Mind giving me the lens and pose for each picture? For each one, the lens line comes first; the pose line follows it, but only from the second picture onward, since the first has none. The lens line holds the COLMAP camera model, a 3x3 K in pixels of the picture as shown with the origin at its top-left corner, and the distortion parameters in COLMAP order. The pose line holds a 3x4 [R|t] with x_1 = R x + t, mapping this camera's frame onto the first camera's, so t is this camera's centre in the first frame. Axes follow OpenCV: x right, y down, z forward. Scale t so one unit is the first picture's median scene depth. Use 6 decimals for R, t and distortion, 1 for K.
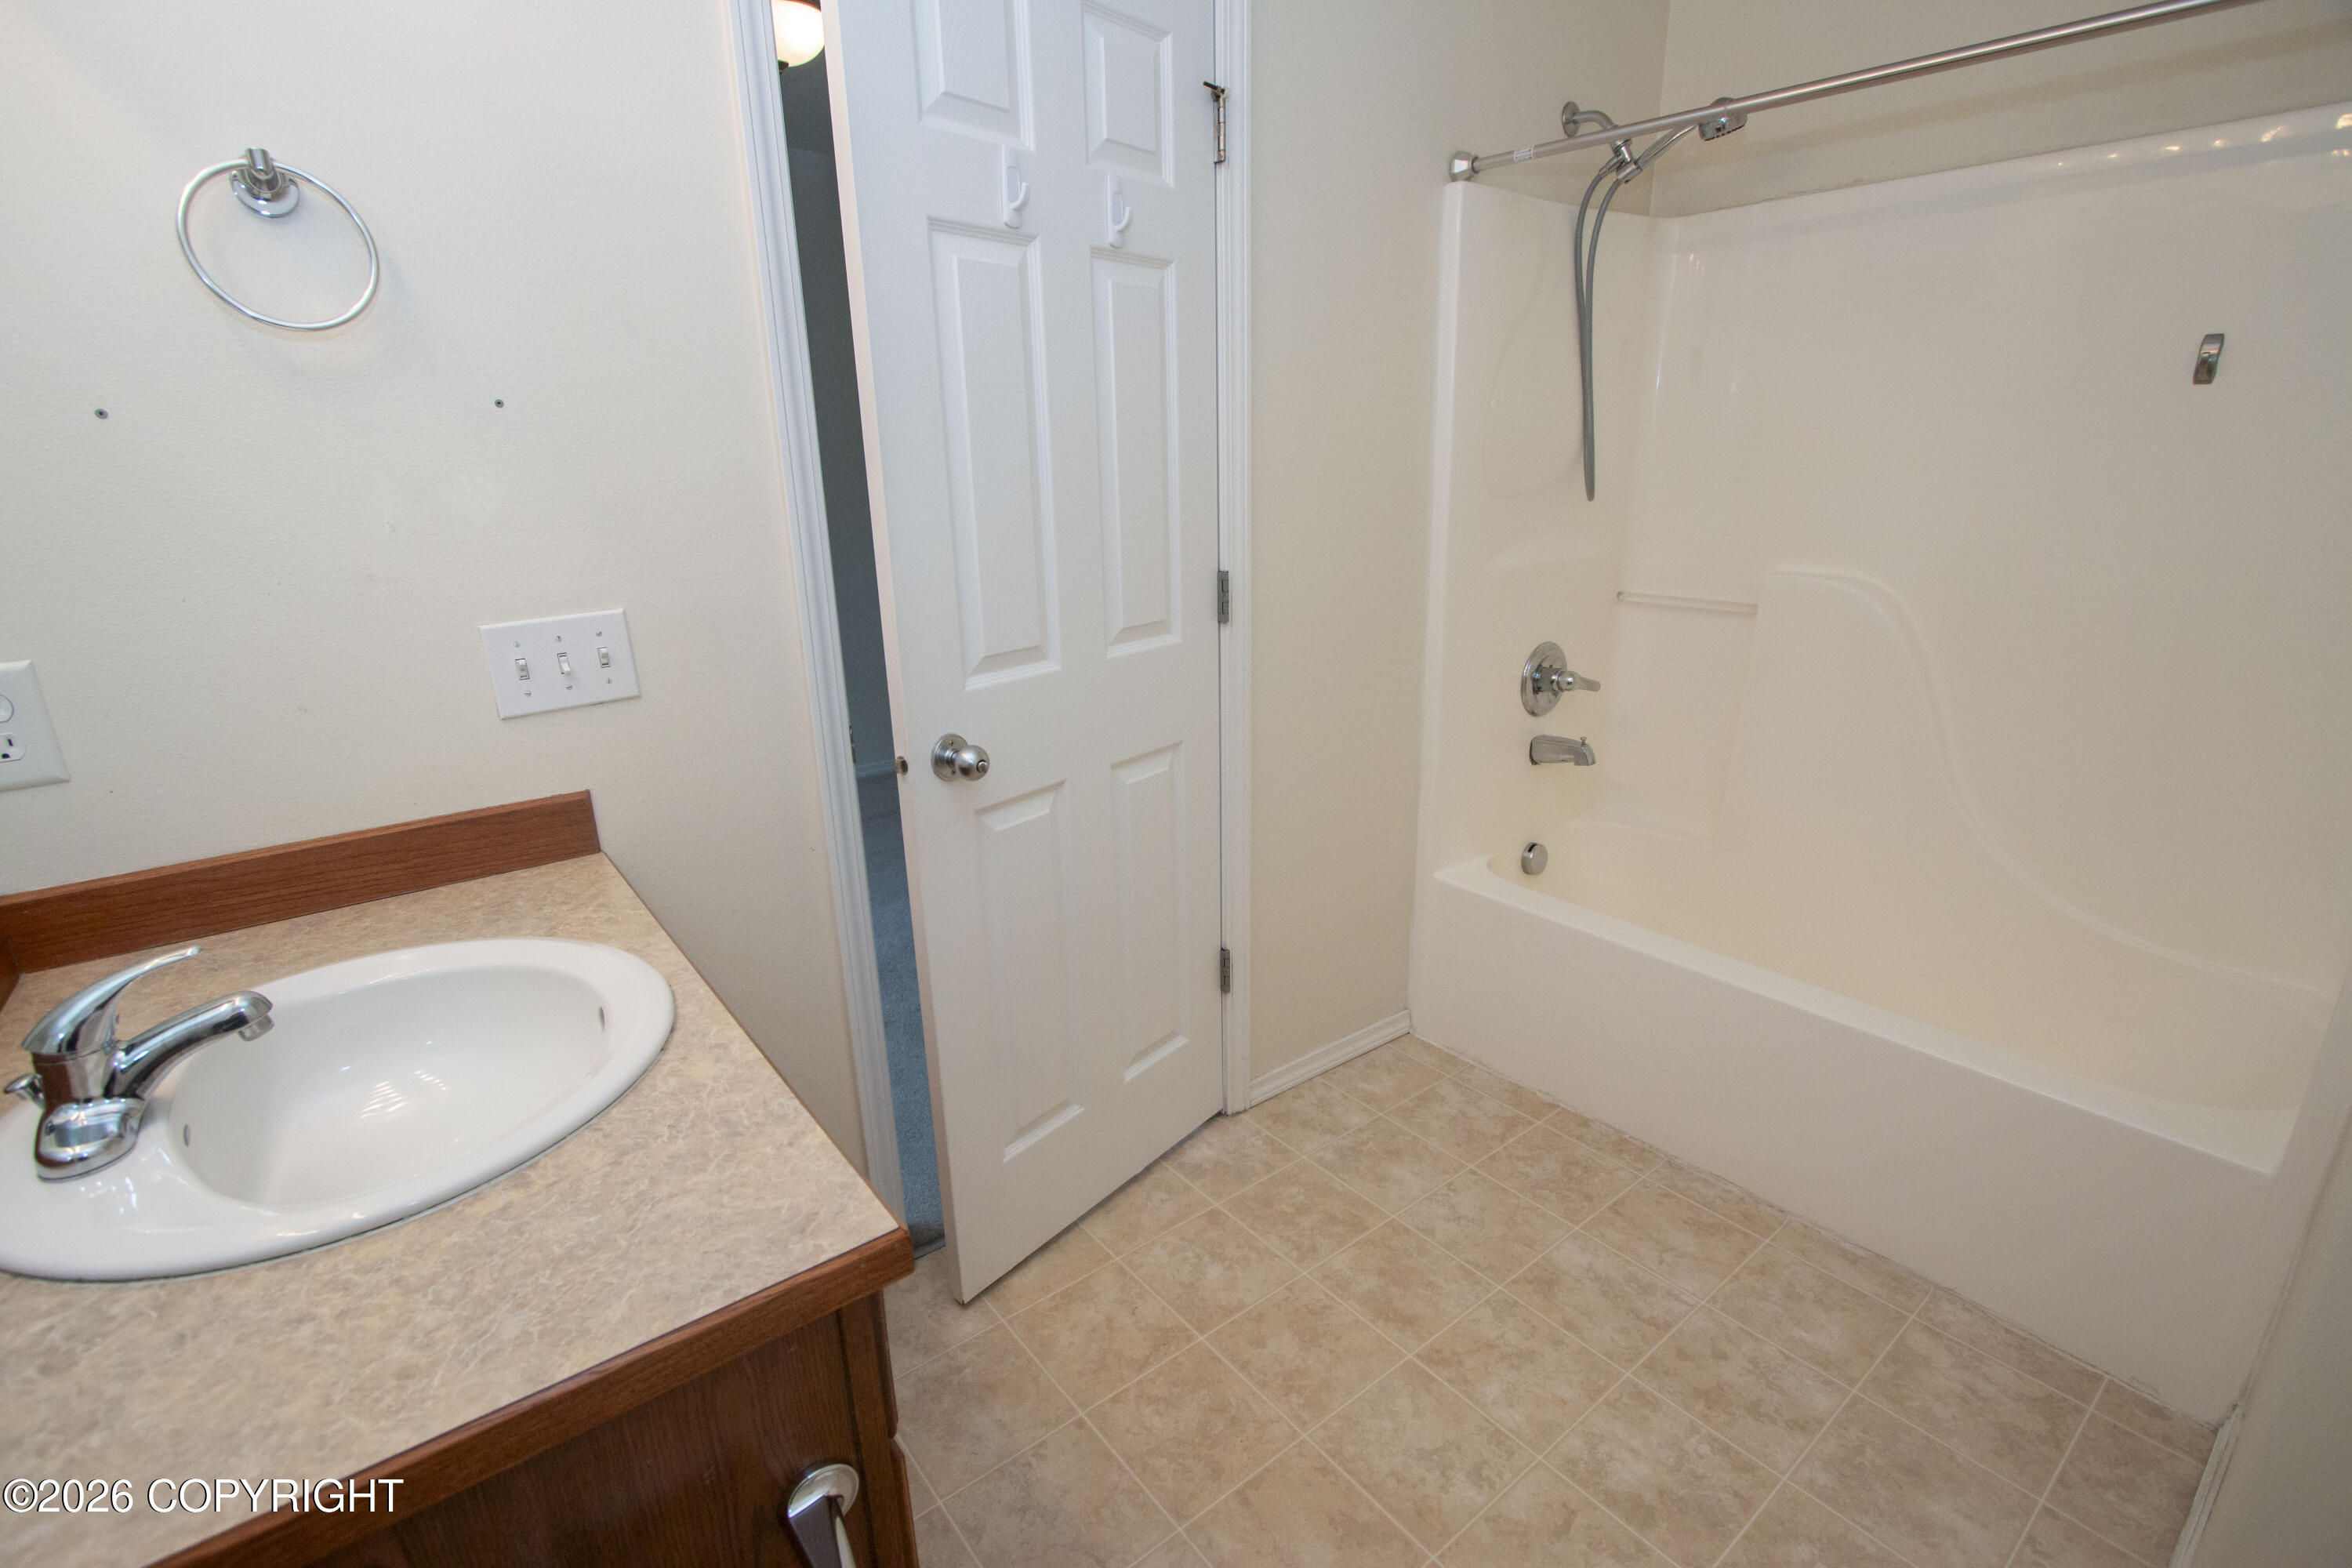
lens RADIAL K [[1110.3, 0, 1168.7], [0, 1110.3, 795.4], [0, 0, 1]] dist [-0.014415, 0.001380]
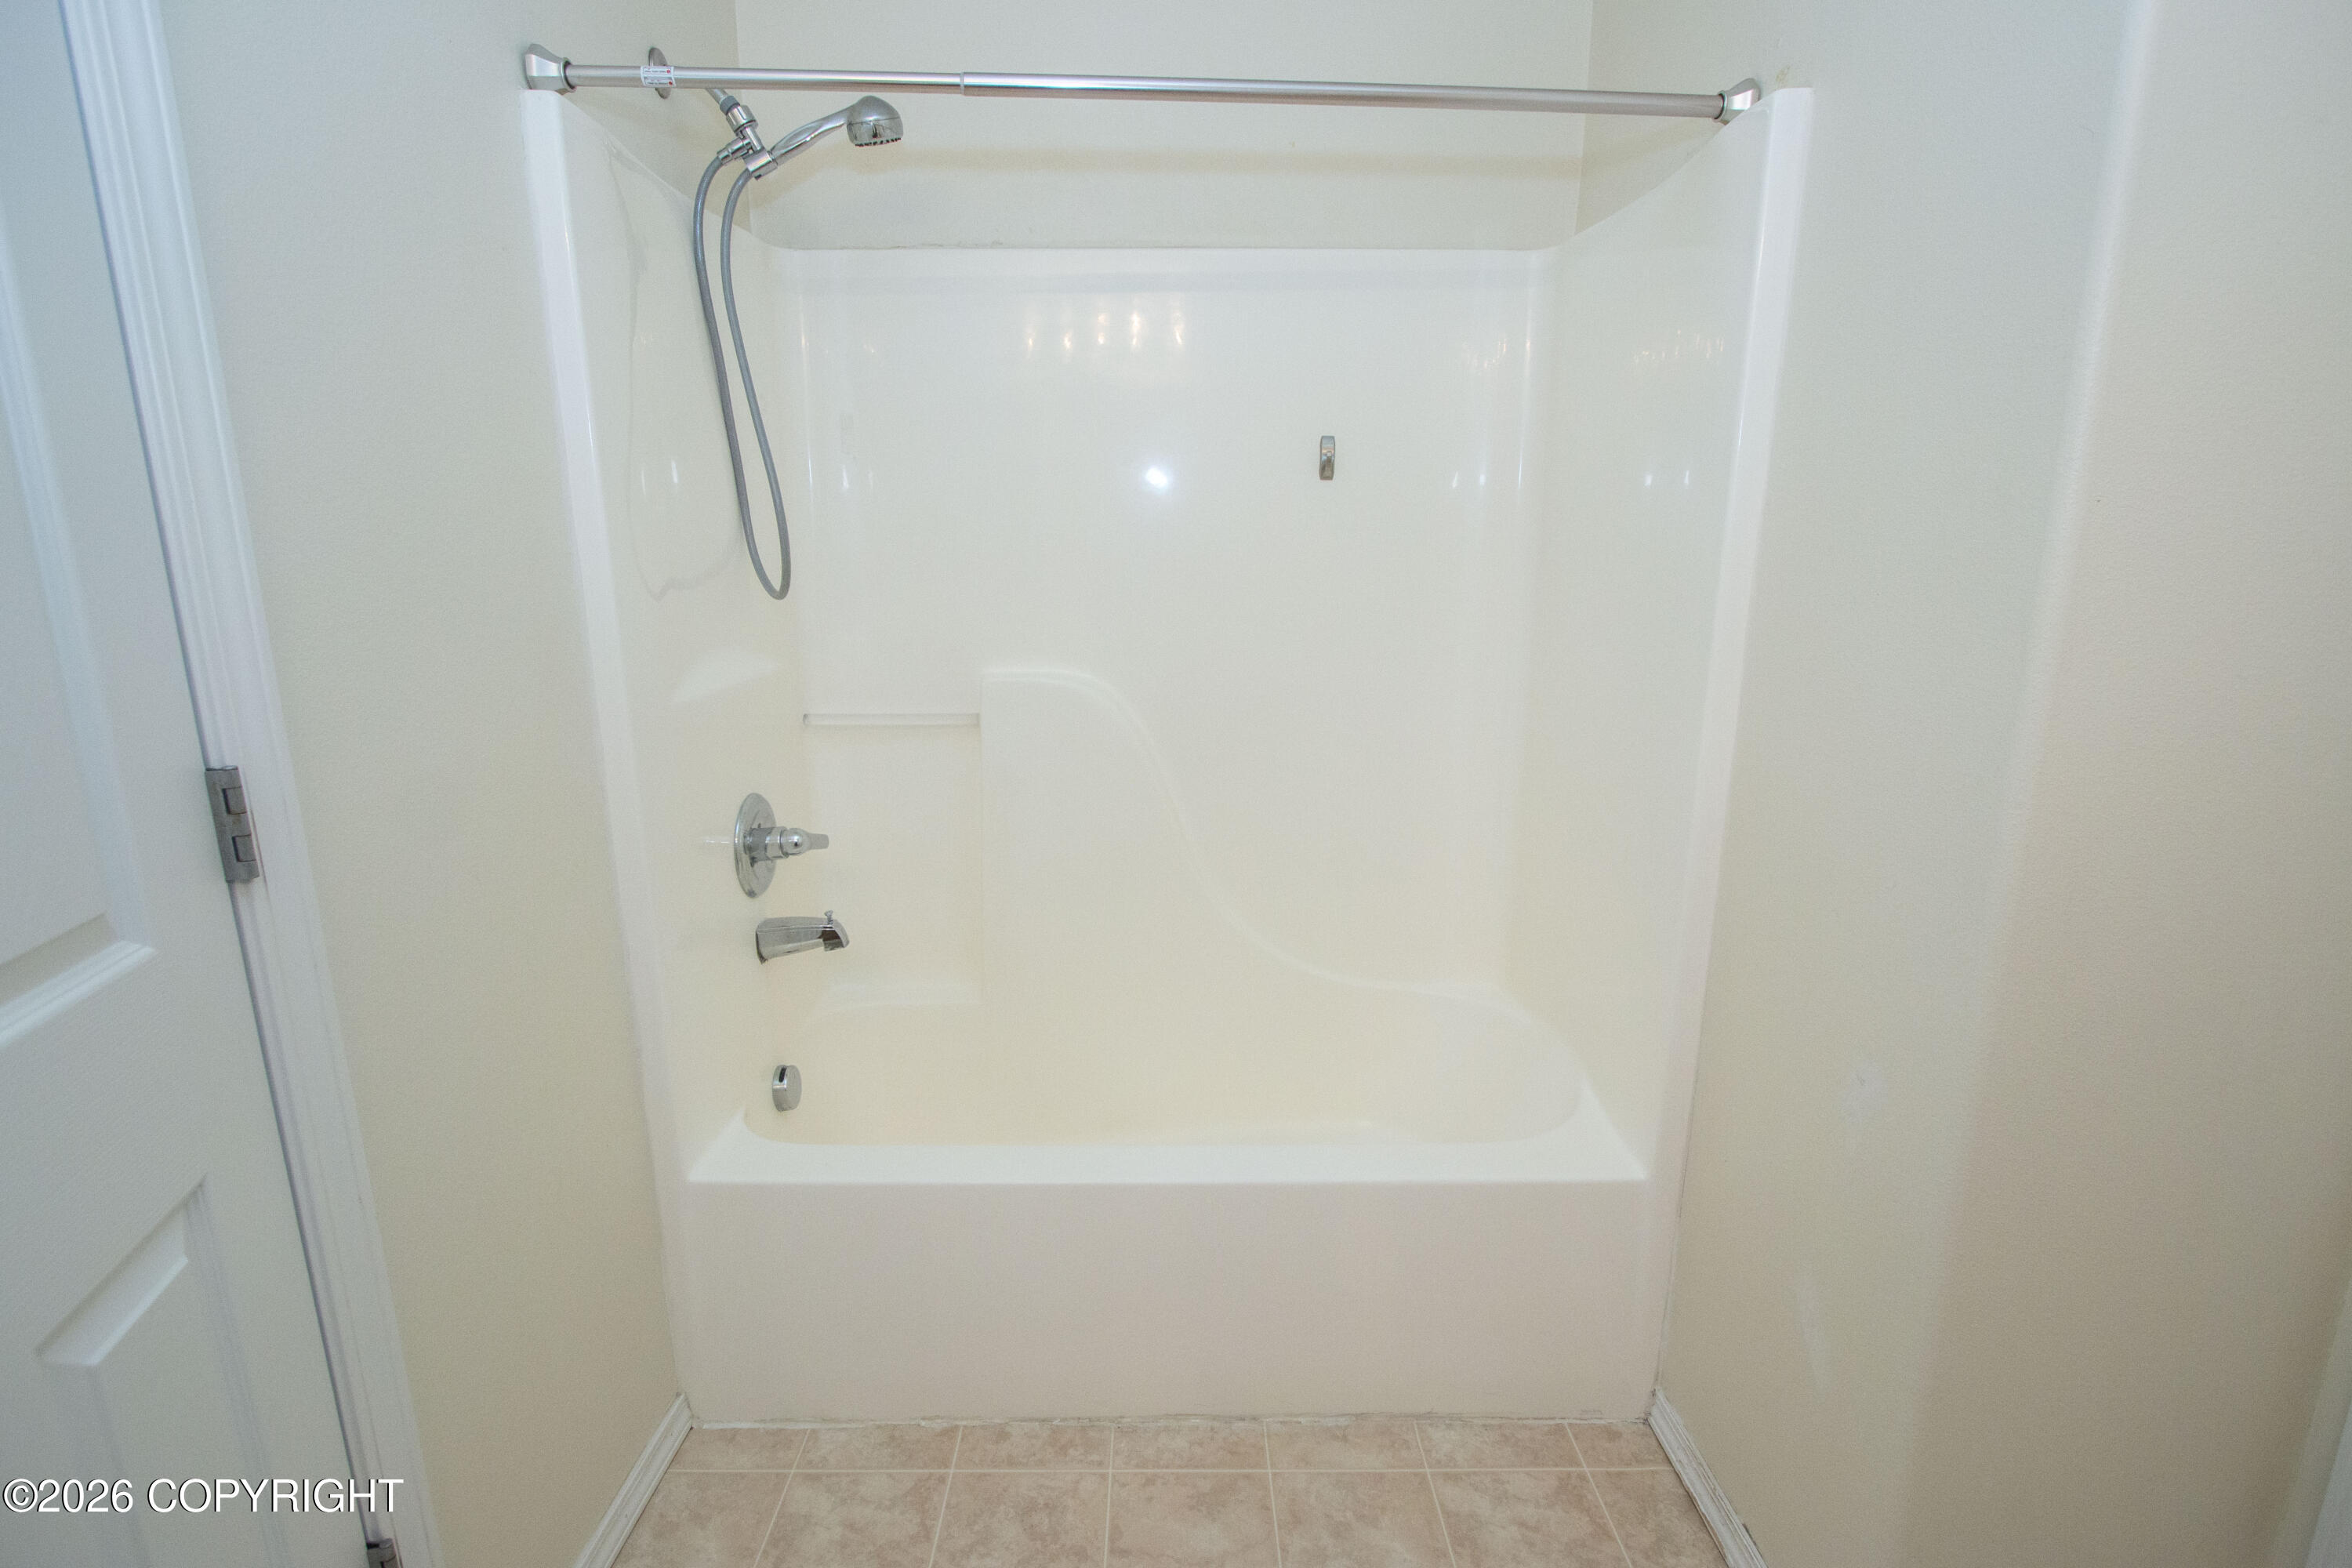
lens RADIAL K [[1097.6, 0, 1162.3], [0, 1097.6, 794.2], [0, 0, 1]] dist [-0.013137, -0.000081]
pose [[0.614780, -0.155007, 0.773316, -0.049088], [0.225045, 0.974211, 0.016367, -0.100103], [-0.755910, 0.163969, 0.633809, 0.388821]]
